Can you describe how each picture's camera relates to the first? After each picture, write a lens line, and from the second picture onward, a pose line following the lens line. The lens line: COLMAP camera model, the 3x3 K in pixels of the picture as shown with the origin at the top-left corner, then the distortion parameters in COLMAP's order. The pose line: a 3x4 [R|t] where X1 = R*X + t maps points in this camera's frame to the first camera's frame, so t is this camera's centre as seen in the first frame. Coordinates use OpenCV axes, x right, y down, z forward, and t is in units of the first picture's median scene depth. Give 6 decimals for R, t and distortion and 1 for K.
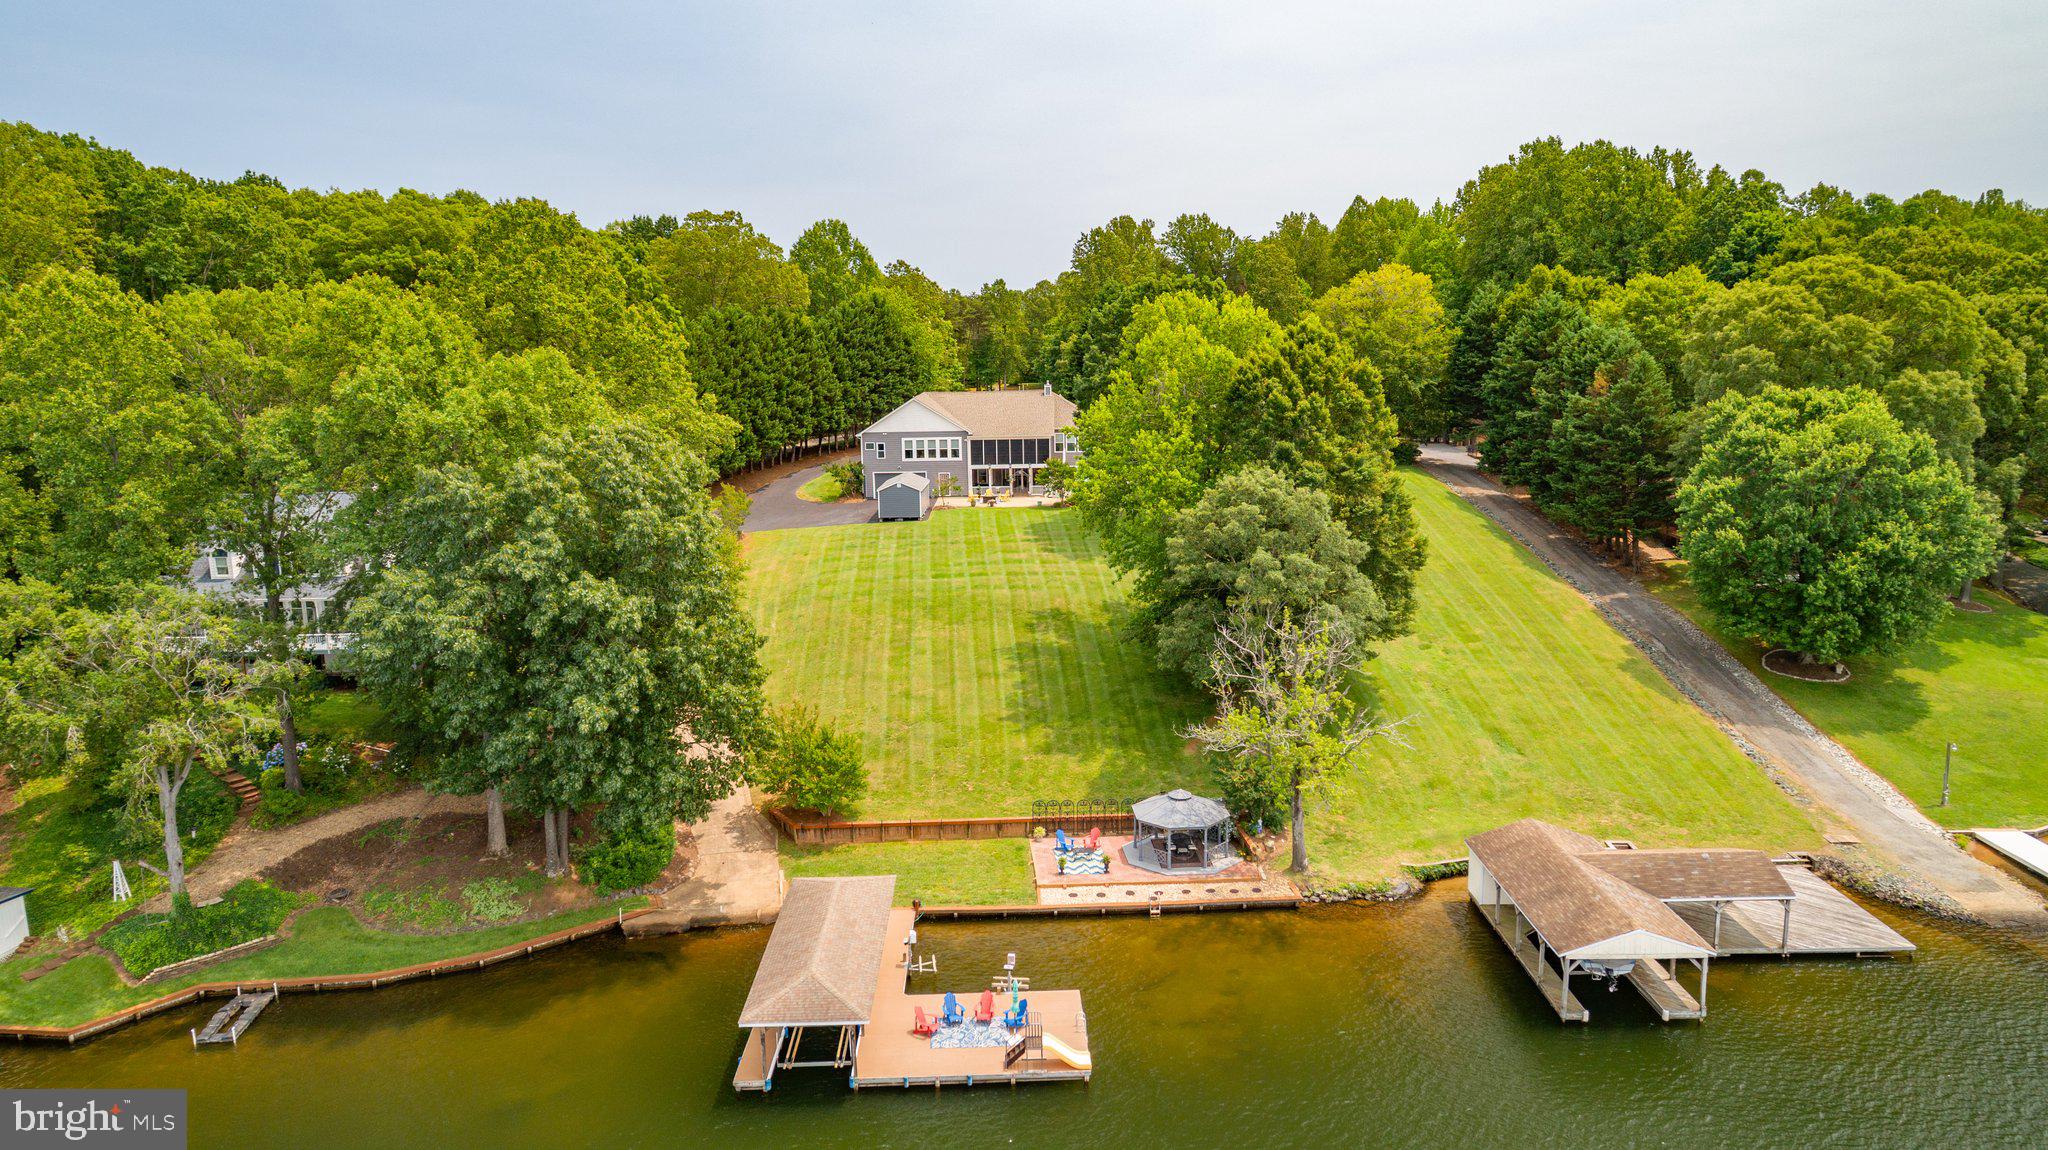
lens RADIAL K [[1377.4, 0, 1020.3], [0, 1377.4, 582.1], [0, 0, 1]] dist [-0.005458, 0.002203]
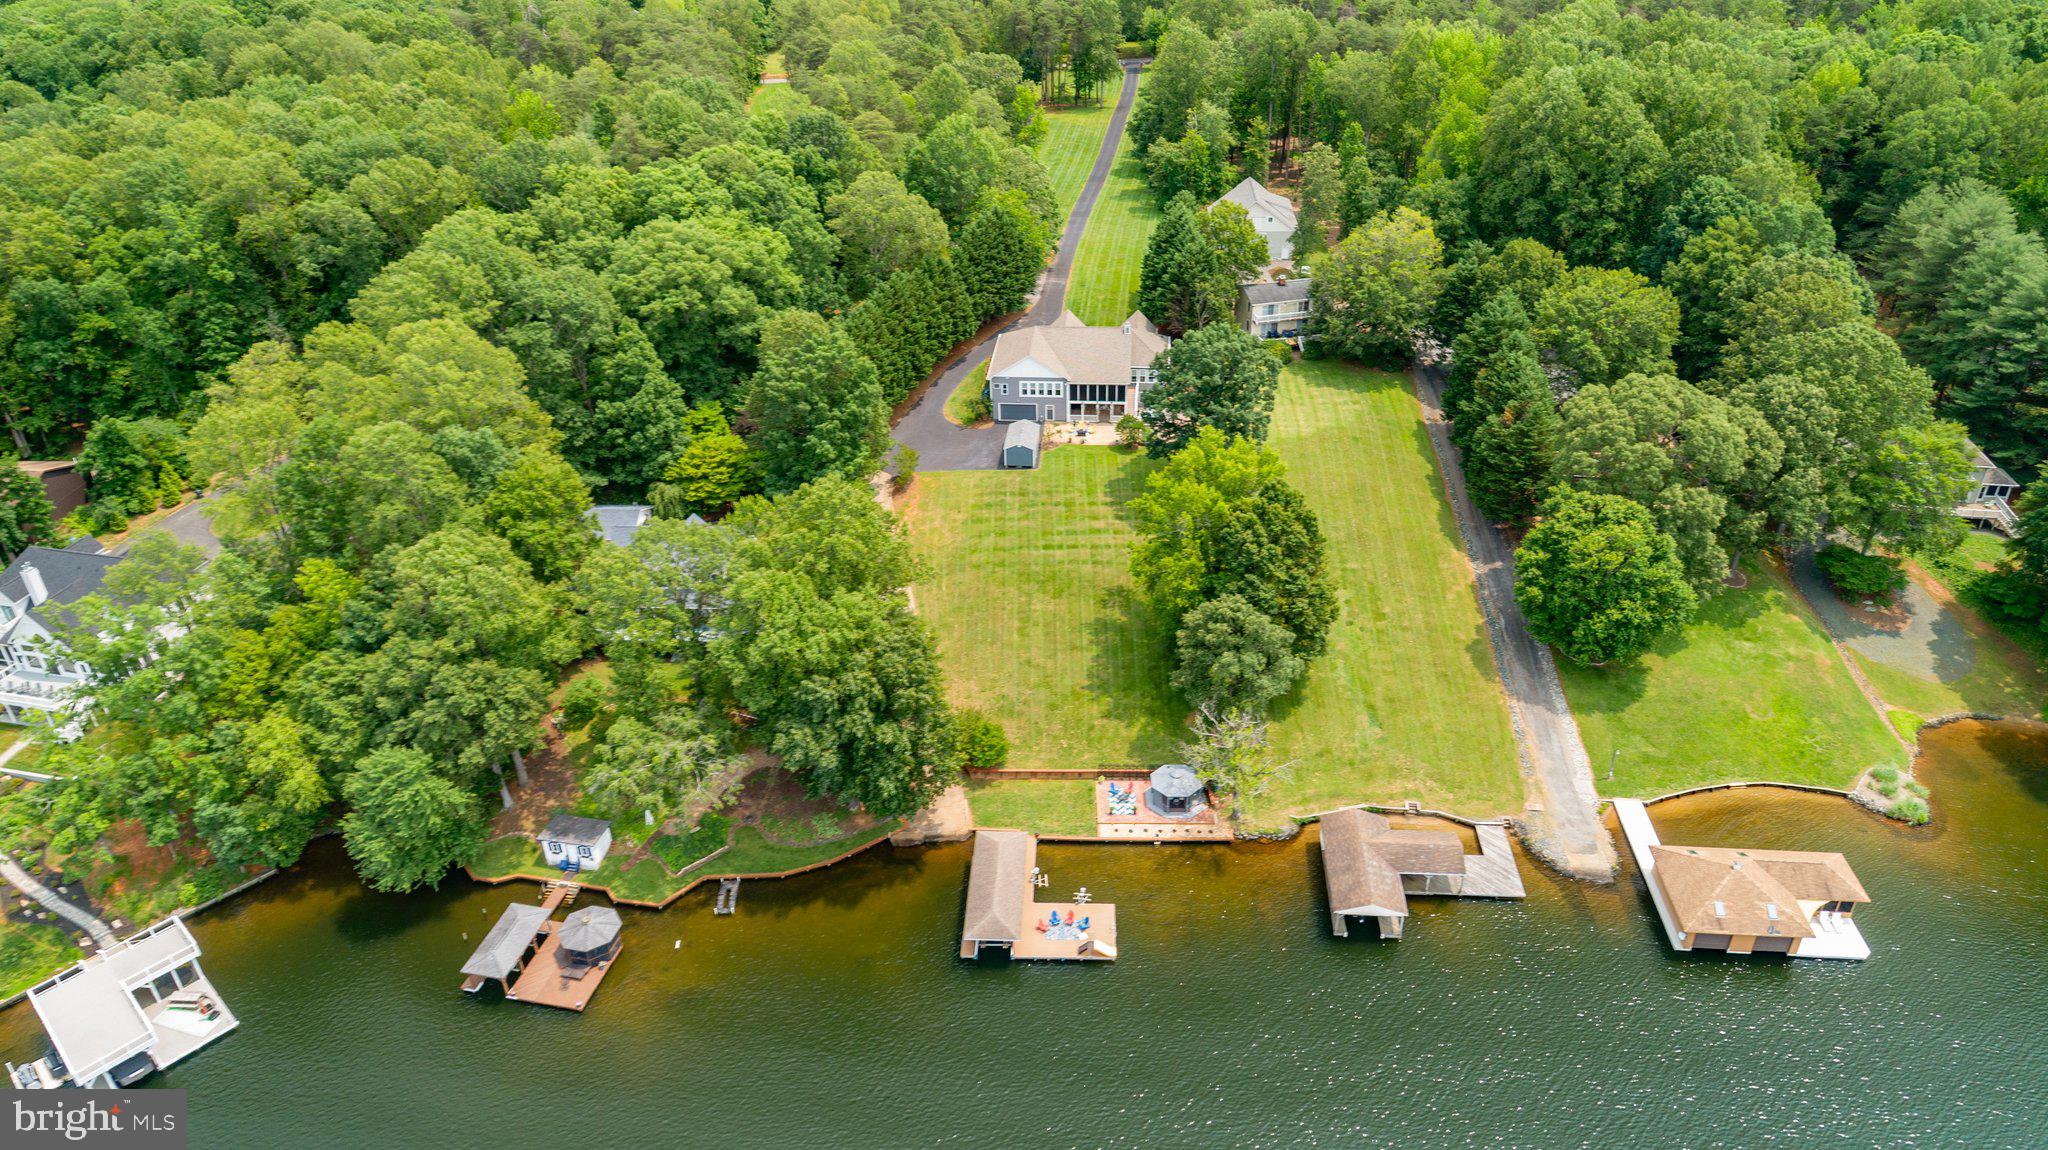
lens RADIAL K [[1383.6, 0, 1021.4], [0, 1383.6, 572.4], [0, 0, 1]] dist [-0.008931, 0.007685]
pose [[0.997767, 0.032413, -0.058396, 0.005484], [-0.009758, 0.935708, 0.352641, -0.697832], [0.066071, -0.351283, 0.933935, -0.619764]]
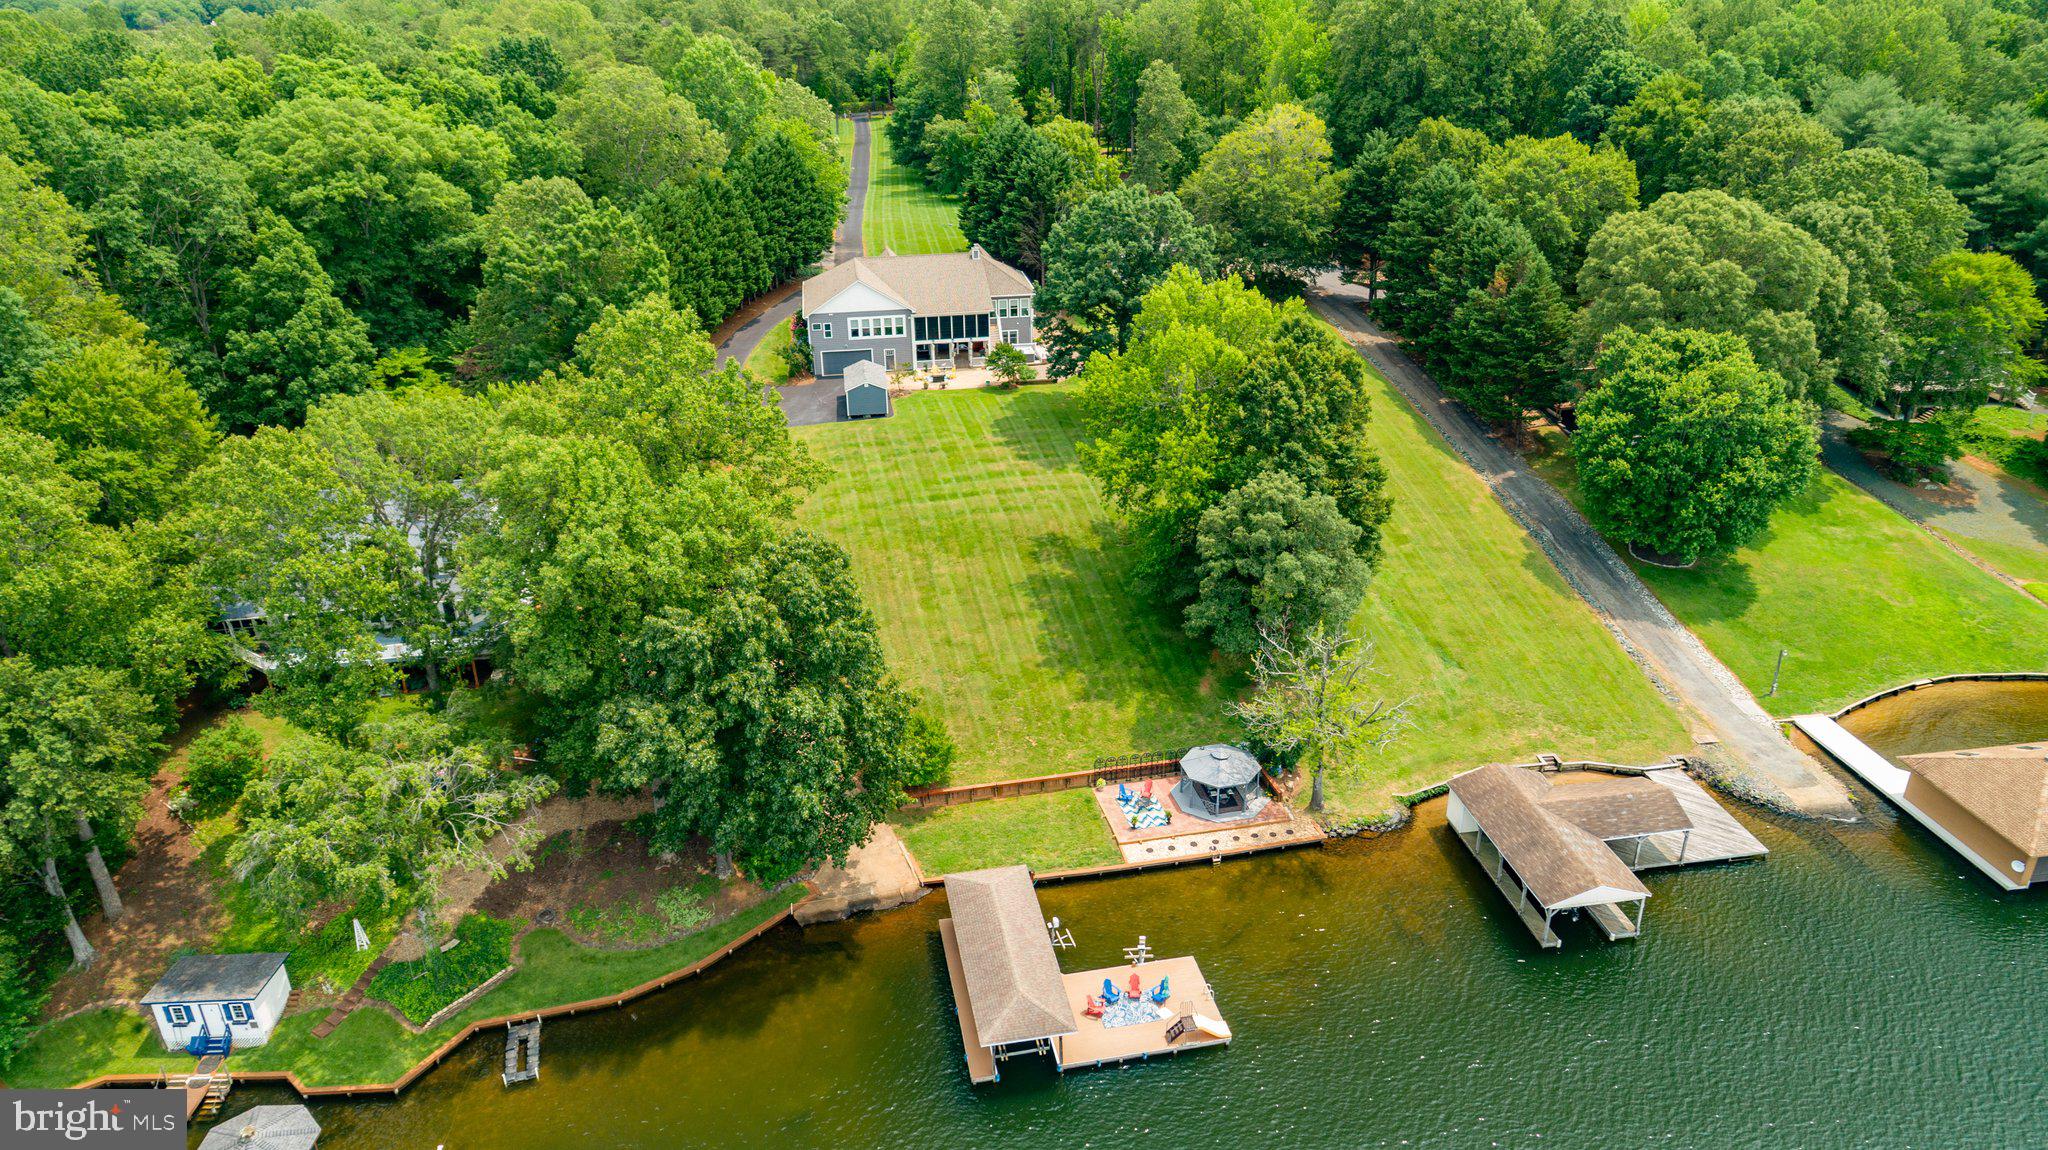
lens RADIAL K [[1378.9, 0, 1020.5], [0, 1378.9, 575.6], [0, 0, 1]] dist [-0.006665, 0.004411]
pose [[0.986013, -0.067567, 0.152360, -0.216386], [0.028798, 0.969459, 0.243556, -0.277949], [-0.164163, -0.235762, 0.957845, -0.103476]]
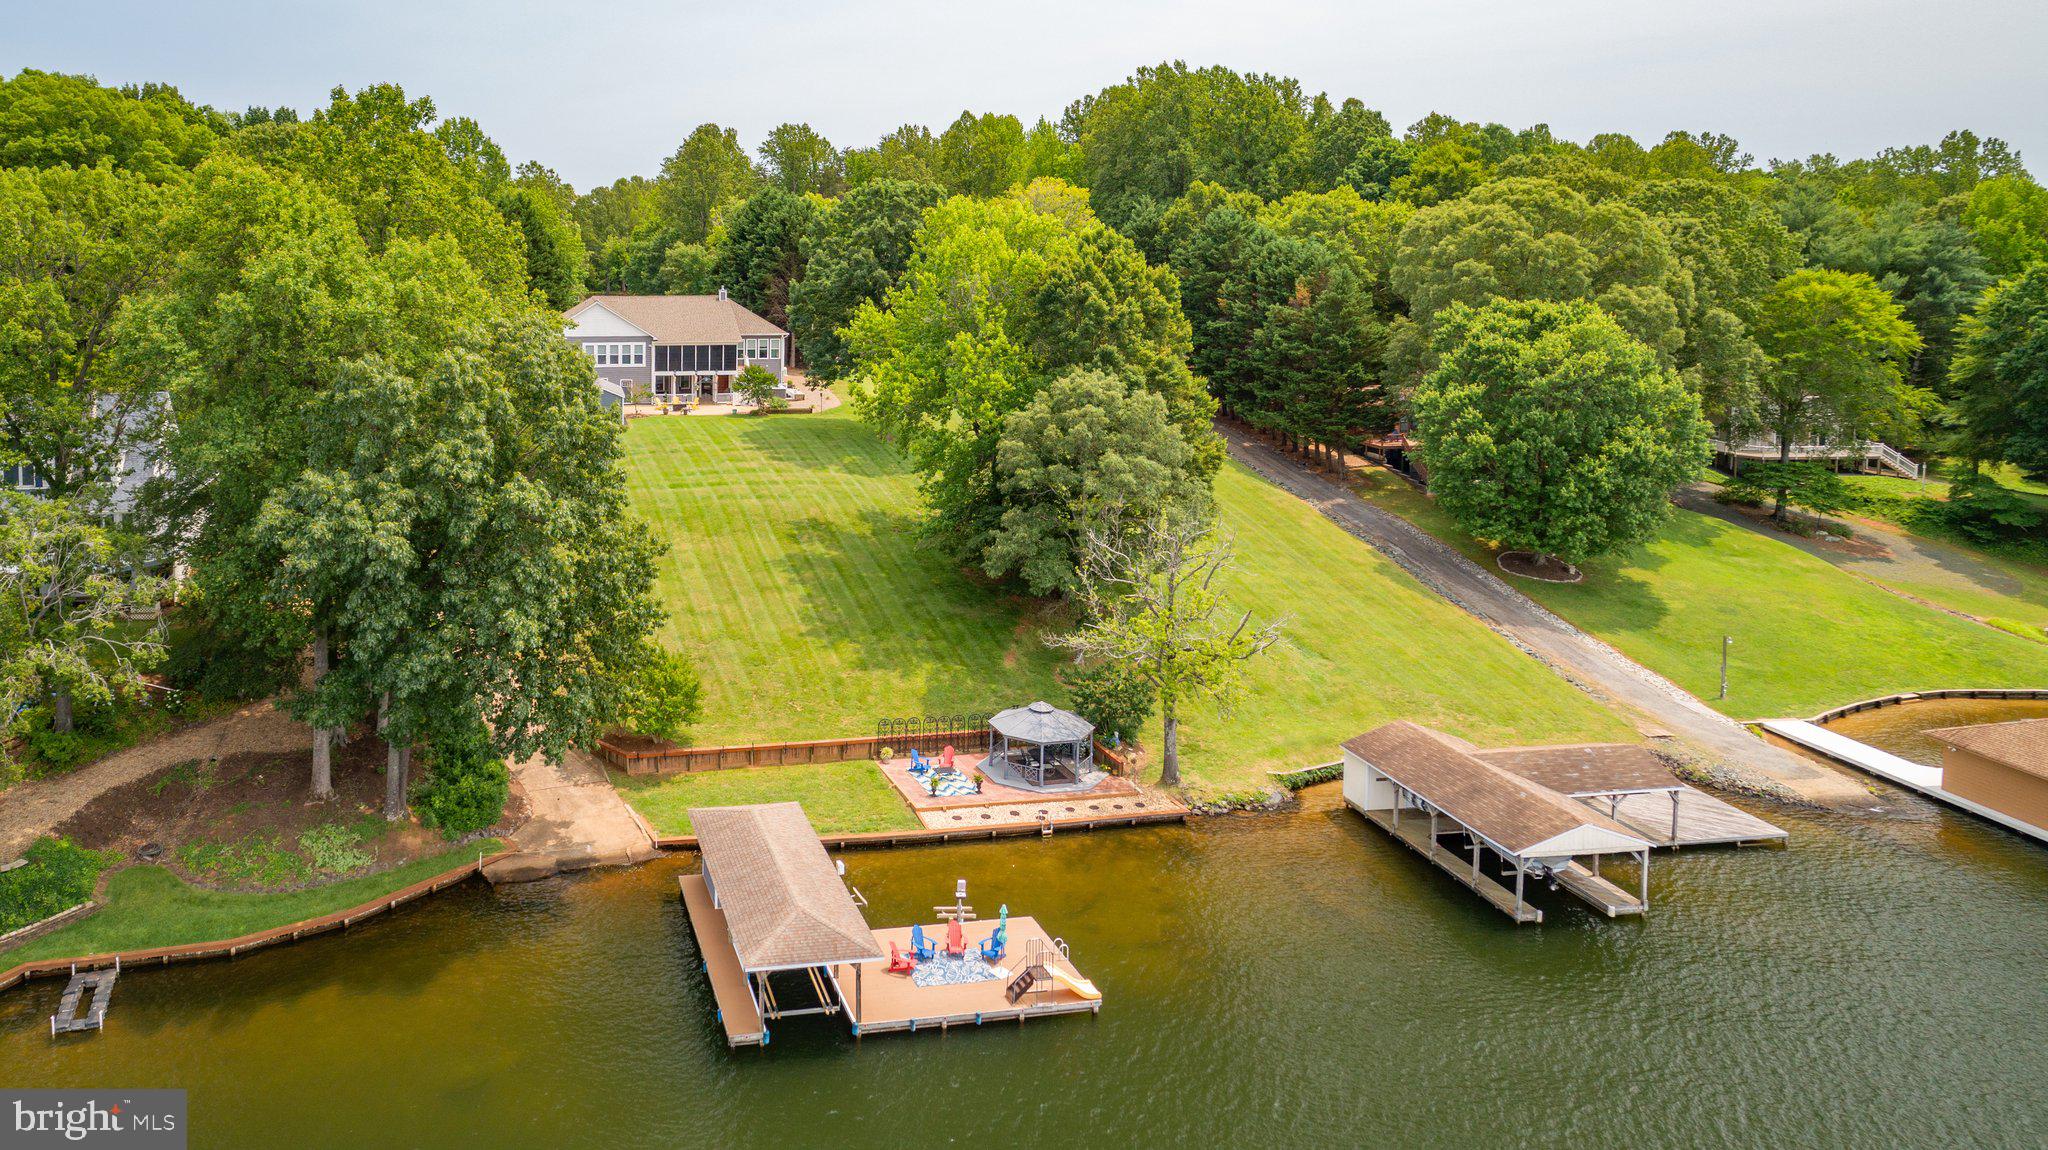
lens RADIAL K [[1444.3, 0, 722.3], [0, 1444.3, 351.4], [0, 0, 1]] dist [-0.001133, -0.002275]
pose [[0.988731, 0.008090, 0.149483, -0.234176], [0.007634, 0.994514, -0.104323, 0.009645], [-0.149507, 0.104289, 0.983245, 0.014358]]
